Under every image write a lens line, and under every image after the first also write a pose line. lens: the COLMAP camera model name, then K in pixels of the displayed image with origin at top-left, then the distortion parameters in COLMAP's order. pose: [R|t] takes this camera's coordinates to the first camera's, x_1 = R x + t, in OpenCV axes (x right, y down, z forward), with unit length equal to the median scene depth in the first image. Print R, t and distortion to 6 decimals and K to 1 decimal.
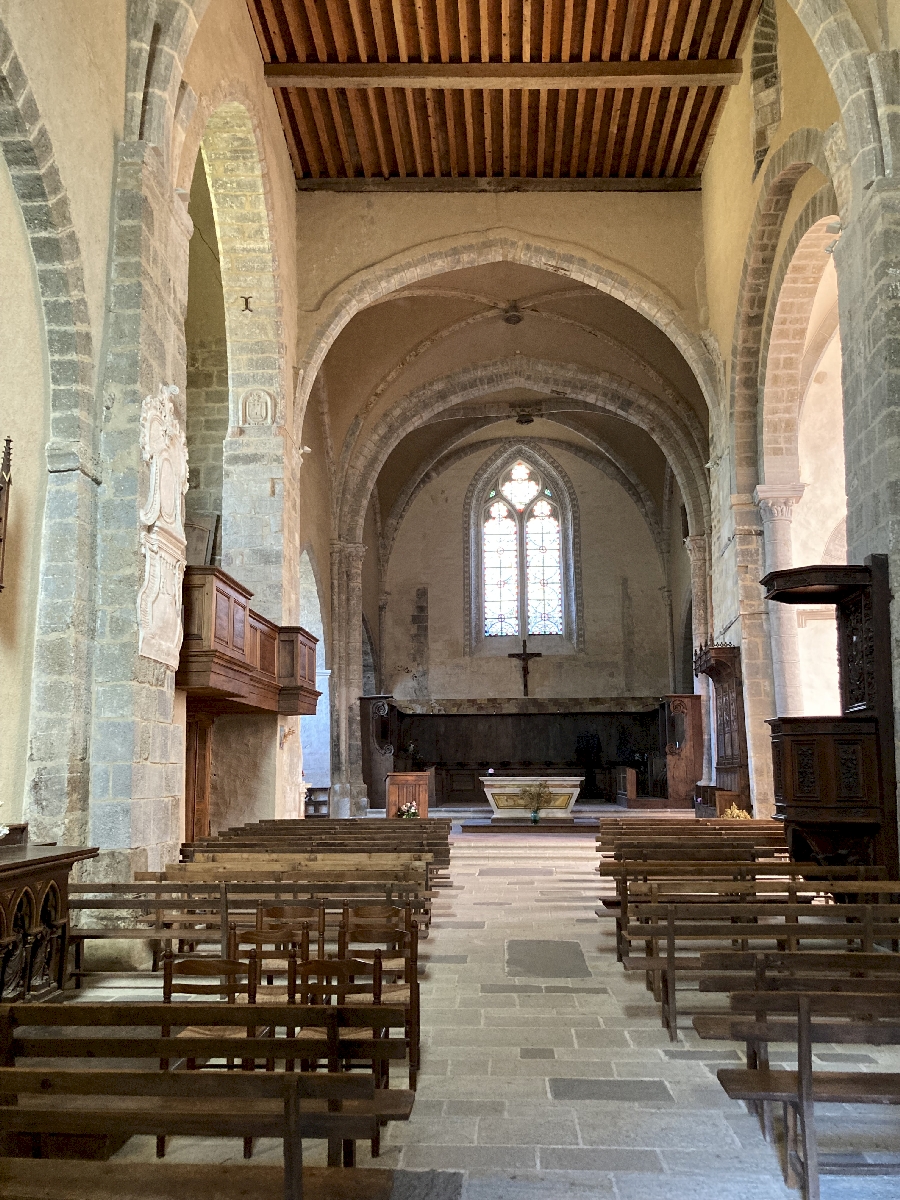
lens RADIAL K [[969.7, 0, 450.0], [0, 969.7, 600.0], [0, 0, 1]] dist [0.014719, 0.008125]
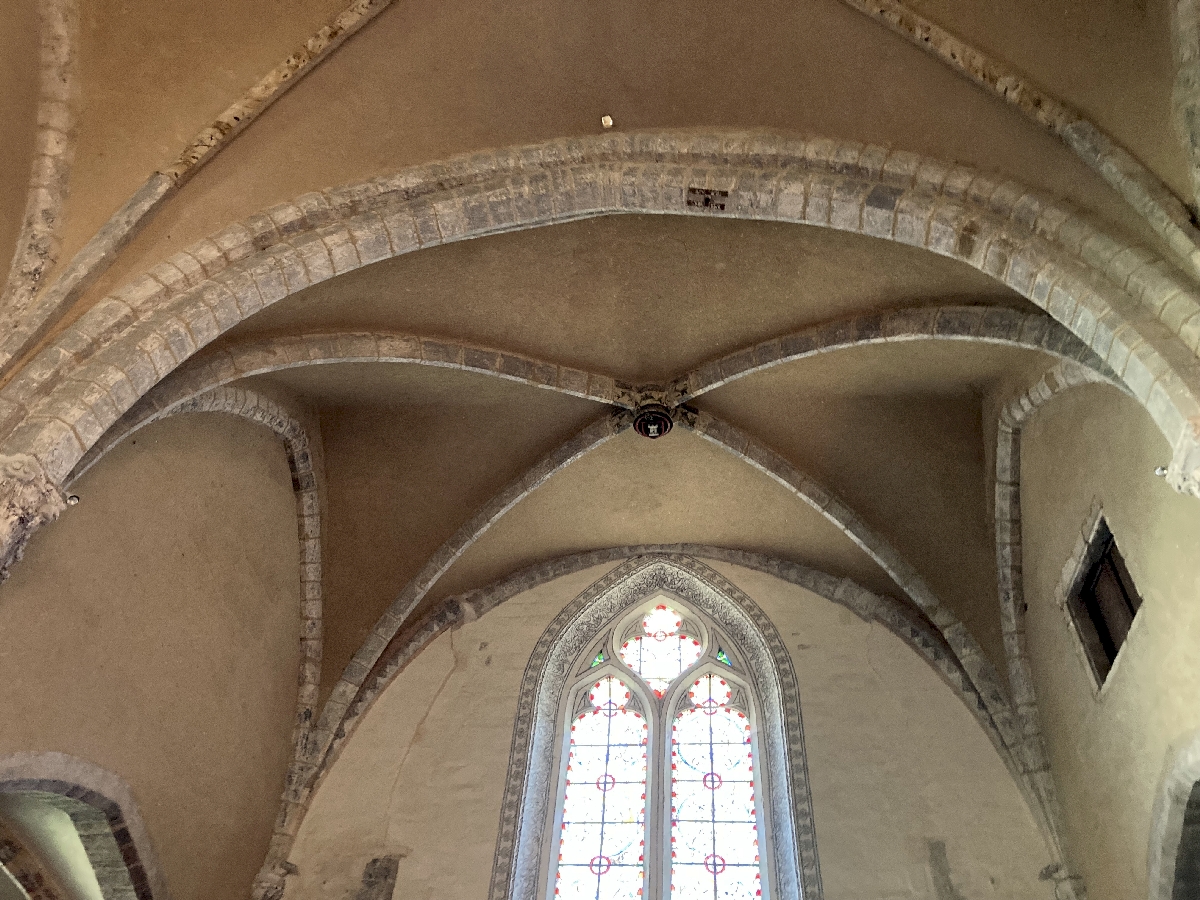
lens RADIAL K [[954.0, 0, 616.3], [0, 954.0, 448.7], [0, 0, 1]] dist [0.009850, 0.005162]
pose [[0.997657, 0.007079, -0.068040, 0.106746], [-0.048257, 0.777804, -0.626651, 0.115601], [0.048486, 0.628467, 0.776324, 0.791629]]
